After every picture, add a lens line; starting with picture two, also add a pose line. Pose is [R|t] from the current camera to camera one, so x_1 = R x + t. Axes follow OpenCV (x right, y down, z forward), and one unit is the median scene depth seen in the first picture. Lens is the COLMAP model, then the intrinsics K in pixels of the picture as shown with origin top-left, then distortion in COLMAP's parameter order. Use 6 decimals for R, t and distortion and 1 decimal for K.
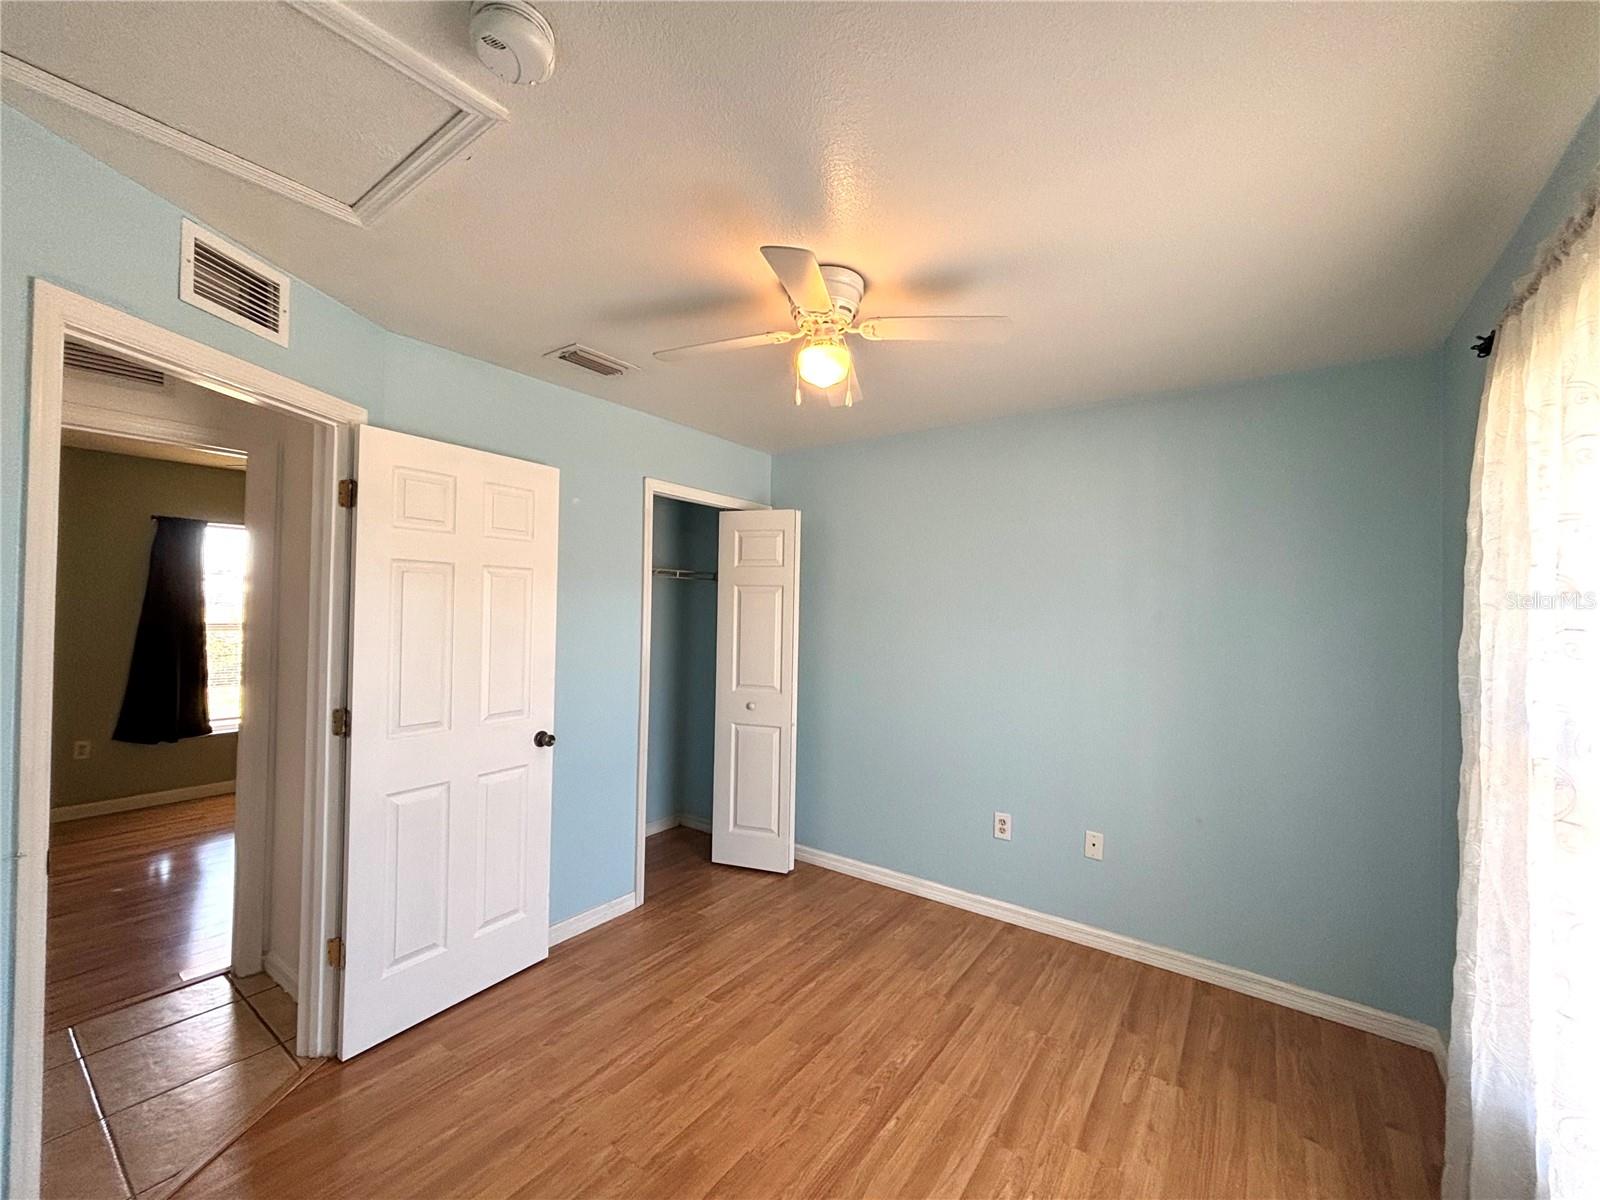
lens RADIAL K [[645.0, 0, 800.3], [0, 645.0, 598.1], [0, 0, 1]] dist [-0.002213, 0.000268]
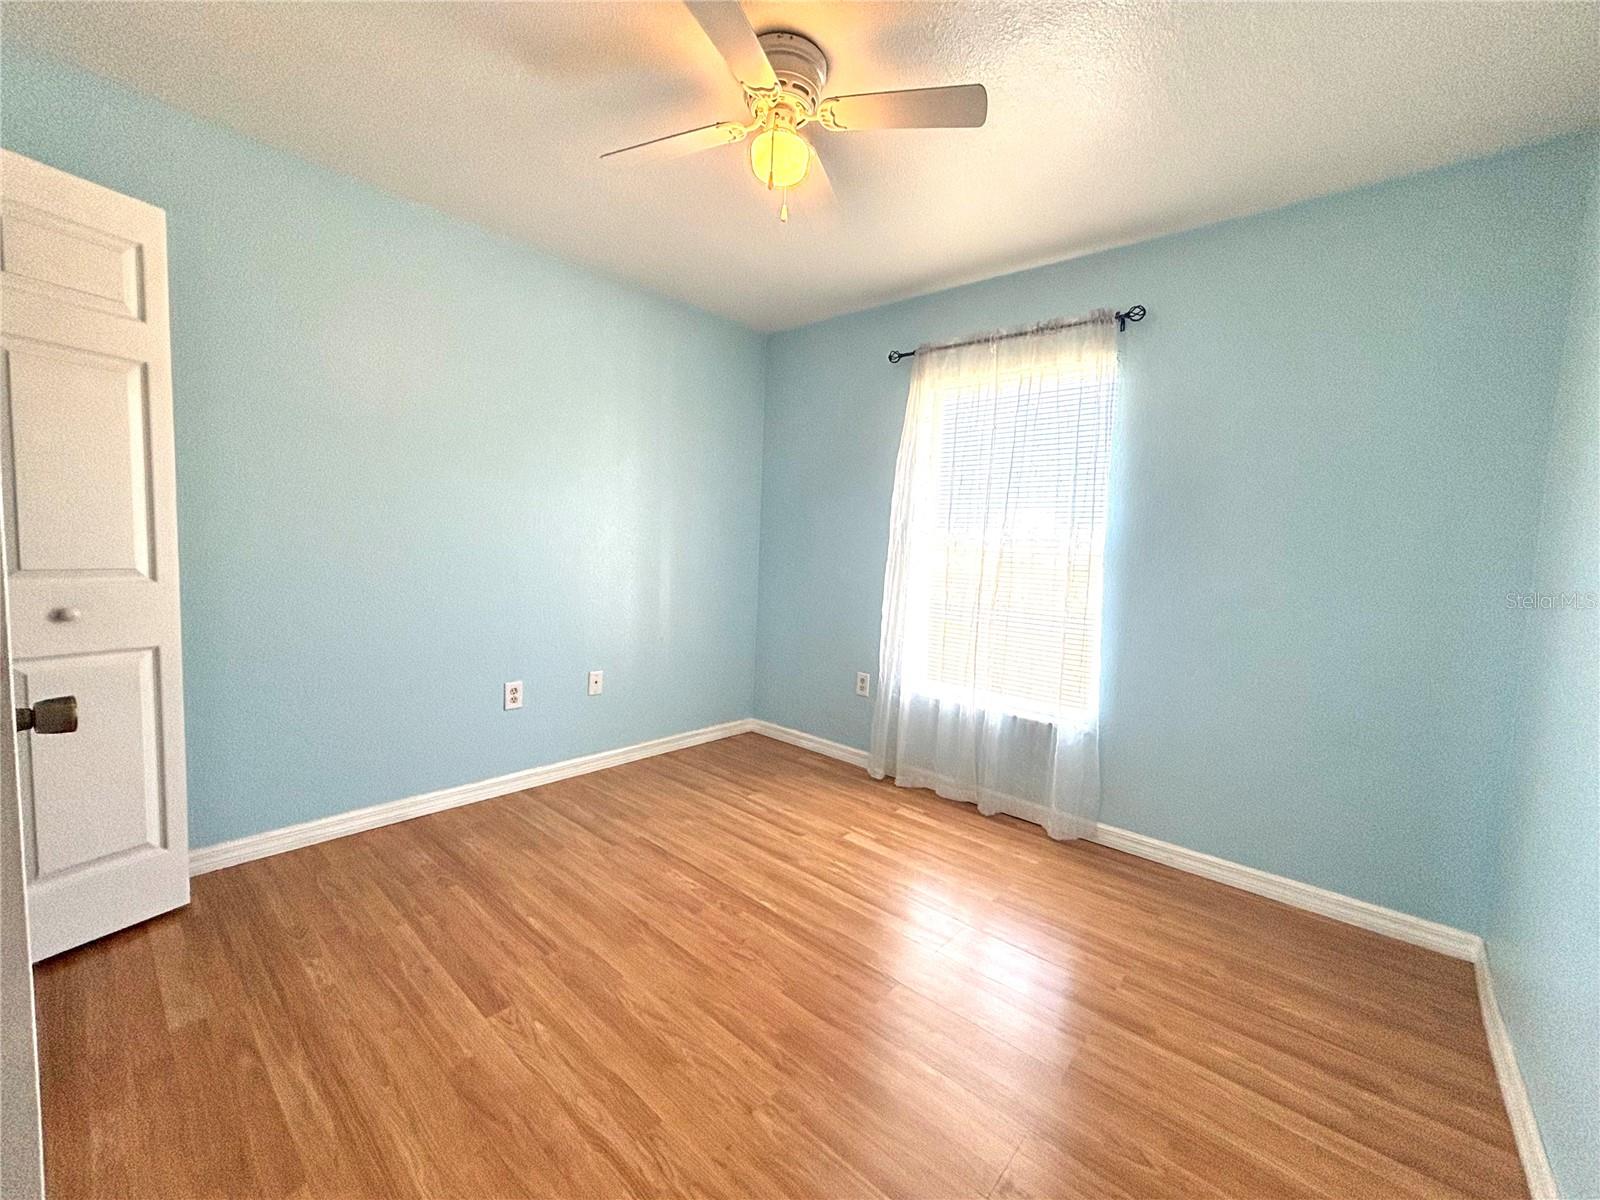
lens RADIAL K [[645.1, 0, 791.8], [0, 645.1, 605.5], [0, 0, 1]] dist [0.002212, -0.001532]
pose [[0.108896, -0.115876, 0.987276, -0.651489], [-0.060822, 0.990545, 0.122969, 0.101800], [-0.992191, -0.073439, 0.100819, 0.614196]]
